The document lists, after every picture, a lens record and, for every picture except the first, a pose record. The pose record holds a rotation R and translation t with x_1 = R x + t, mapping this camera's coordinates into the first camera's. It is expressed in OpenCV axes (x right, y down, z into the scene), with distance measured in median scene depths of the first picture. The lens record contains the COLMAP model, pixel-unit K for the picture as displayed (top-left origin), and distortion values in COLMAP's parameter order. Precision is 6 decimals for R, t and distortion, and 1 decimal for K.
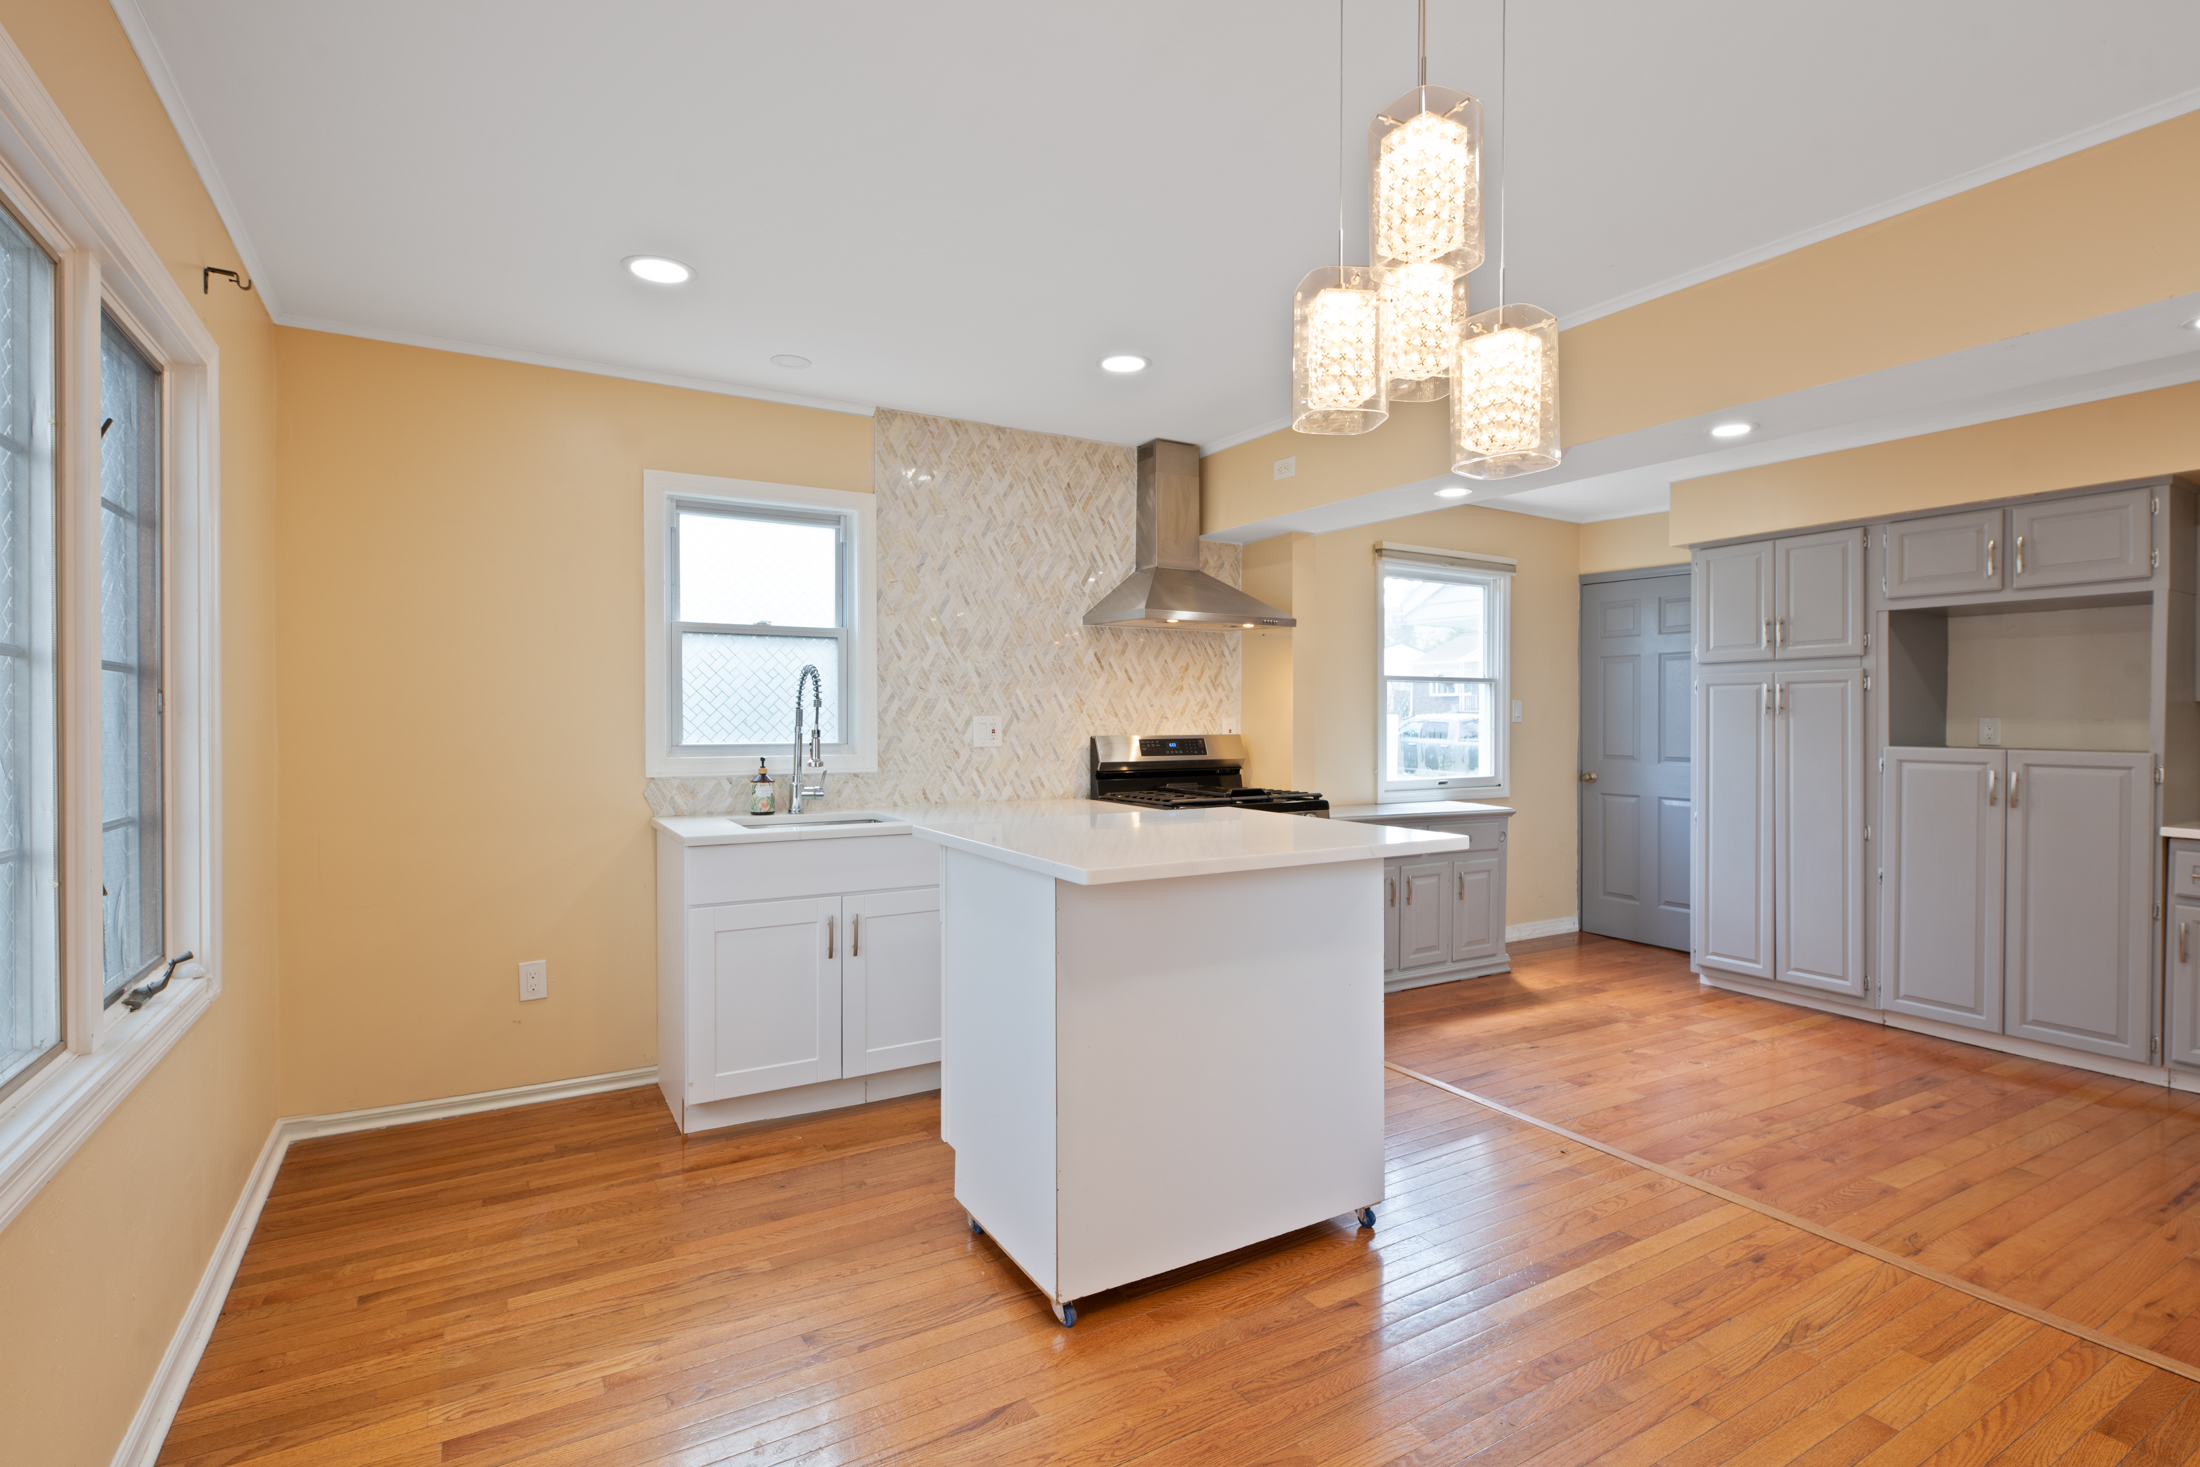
lens RADIAL K [[1044.7, 0, 1096.4], [0, 1044.7, 724.2], [0, 0, 1]] dist [0.003166, -0.001519]
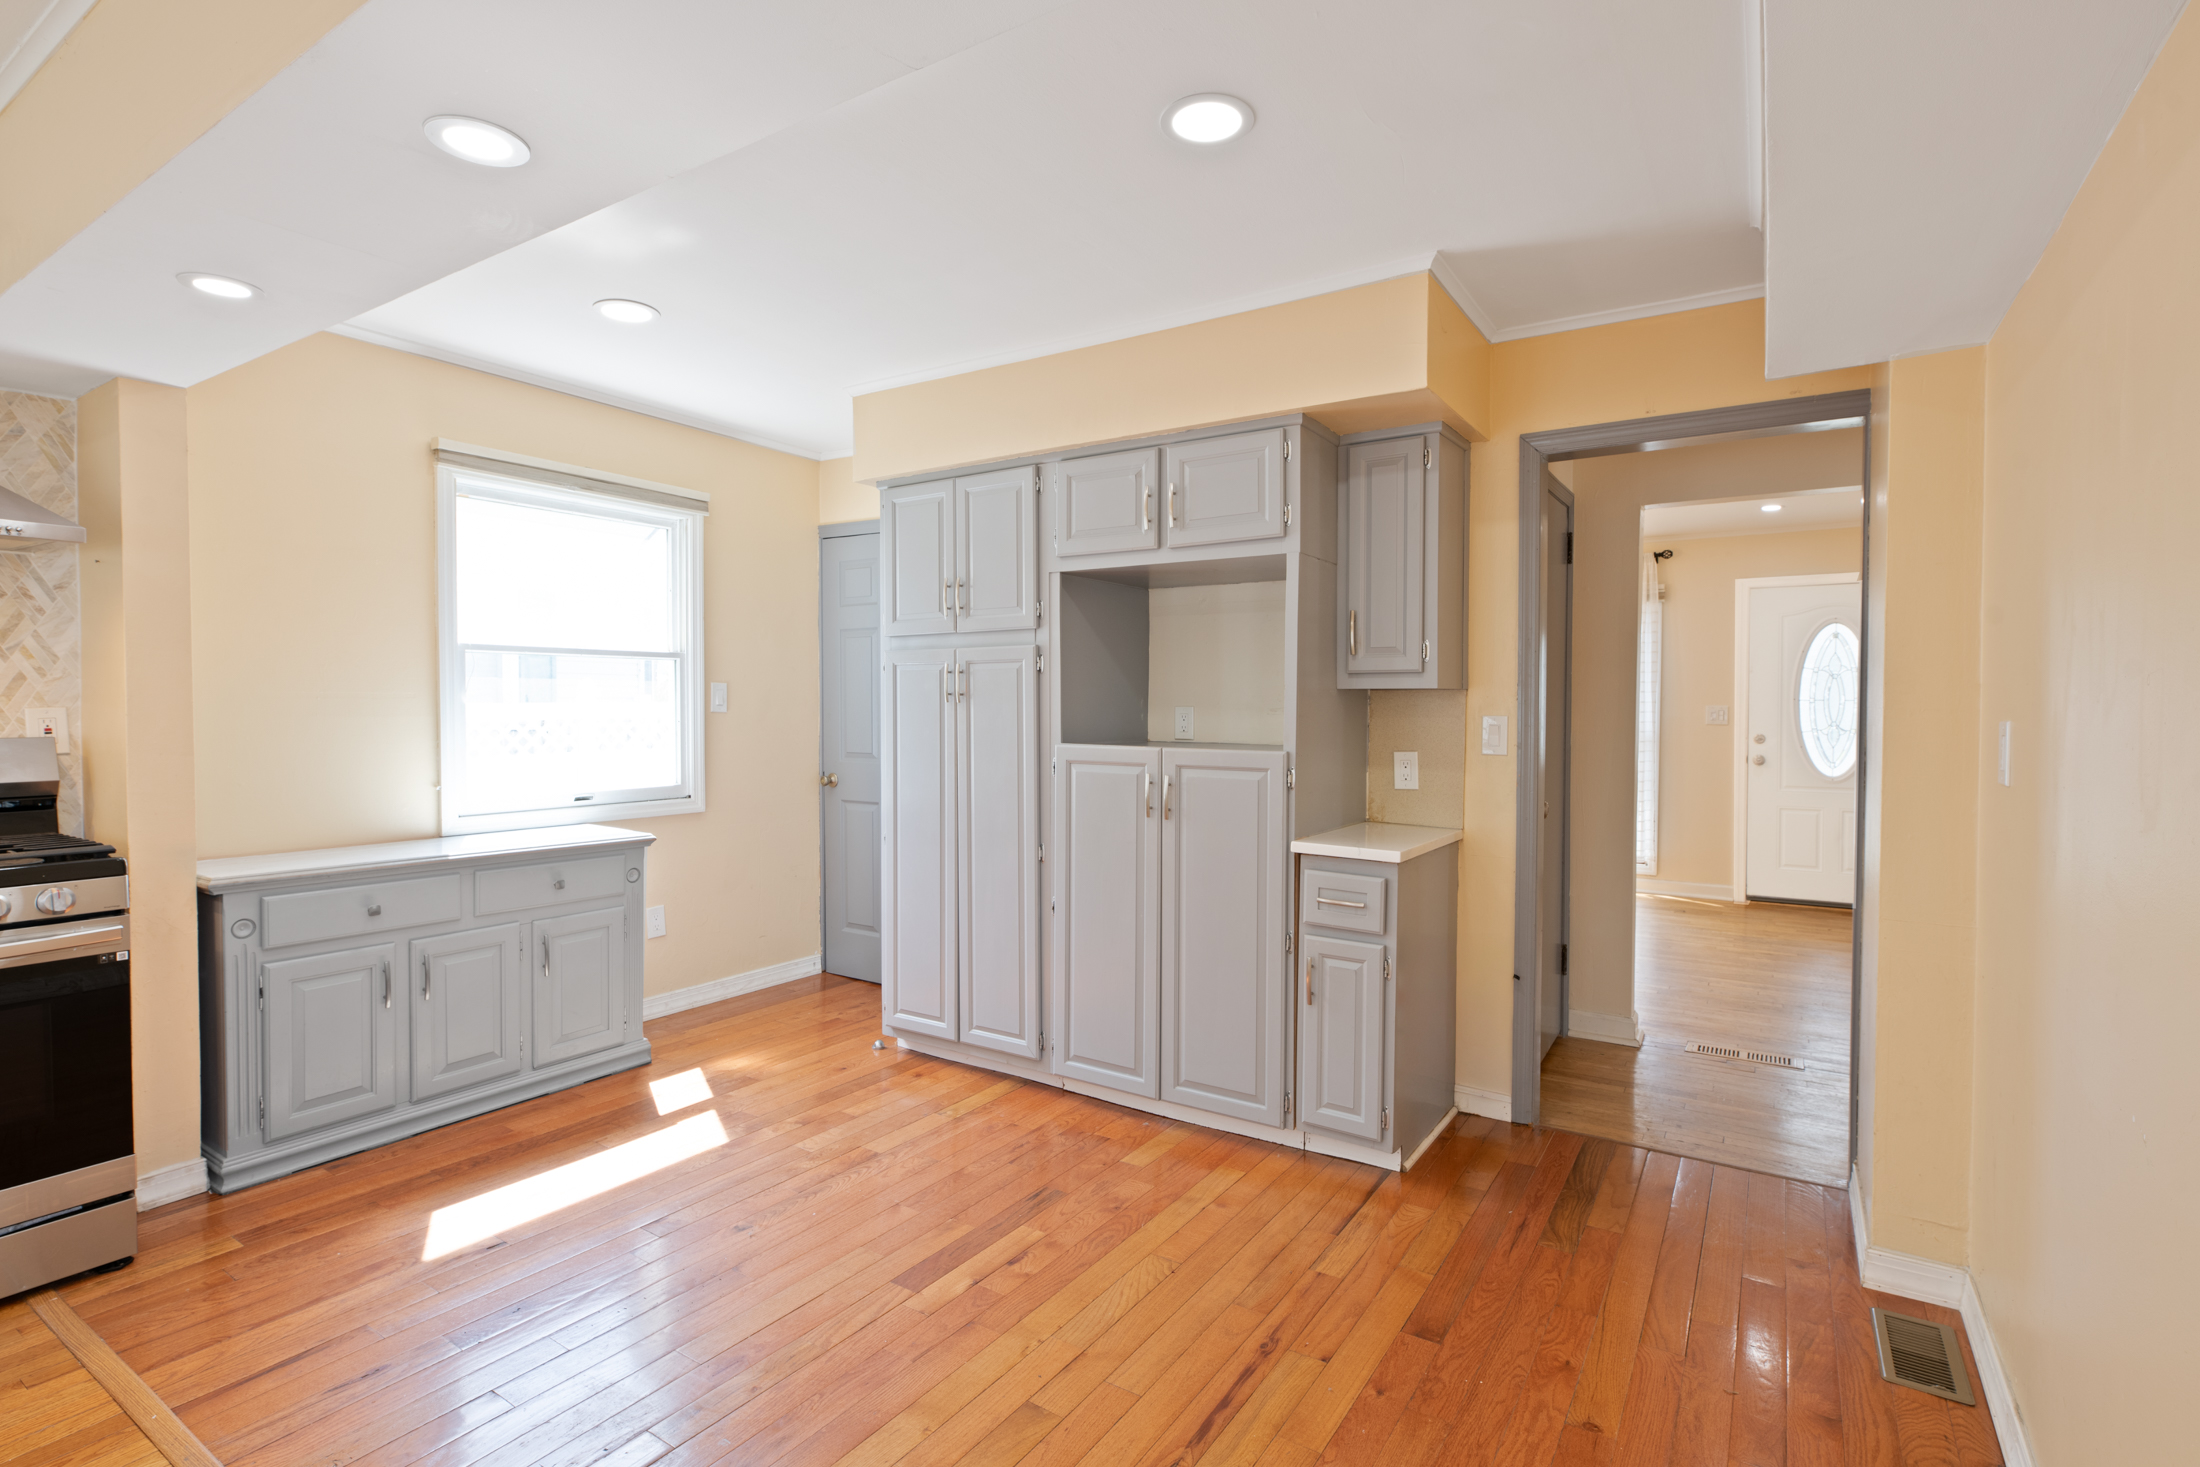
lens RADIAL K [[1044.7, 0, 1096.4], [0, 1044.7, 724.2], [0, 0, 1]] dist [0.003166, -0.001519]
pose [[0.900163, -0.008272, 0.435475, 0.436896], [0.002015, 0.999888, 0.014828, -0.004980], [-0.435549, -0.012470, 0.900079, 0.275490]]
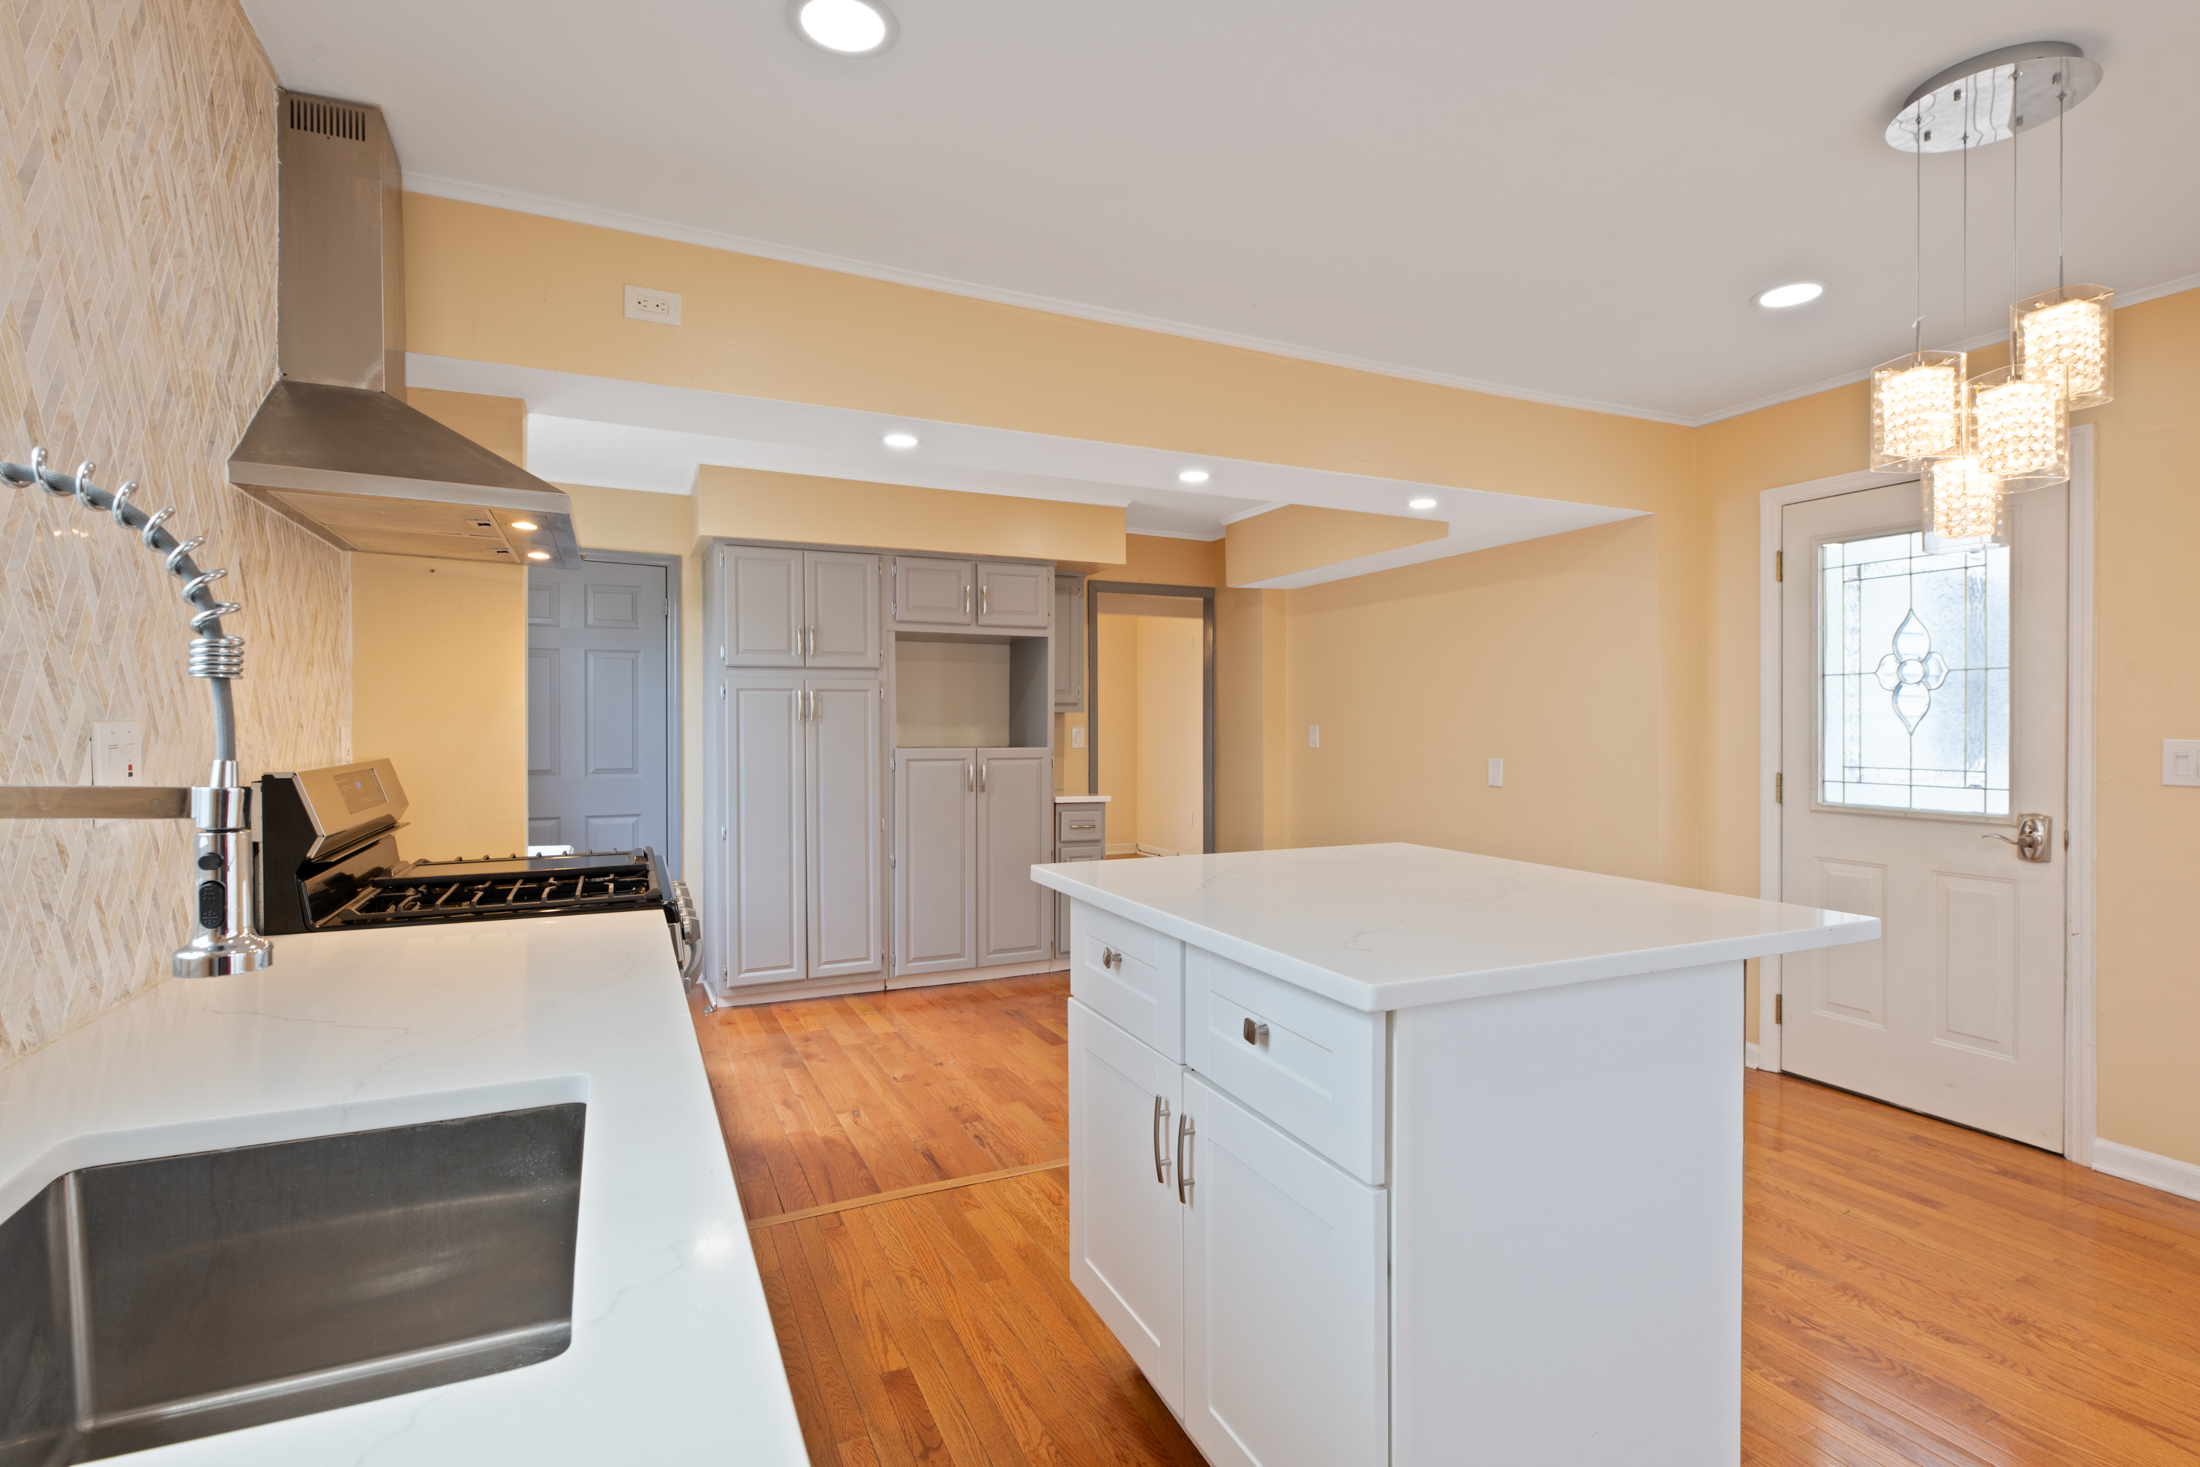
lens RADIAL K [[1044.7, 0, 1096.4], [0, 1044.7, 724.2], [0, 0, 1]] dist [0.003166, -0.001519]
pose [[0.094771, -0.002153, 0.995497, -0.374183], [0.009660, 0.999953, 0.001243, -0.004646], [-0.995452, 0.009498, 0.094787, 0.669918]]
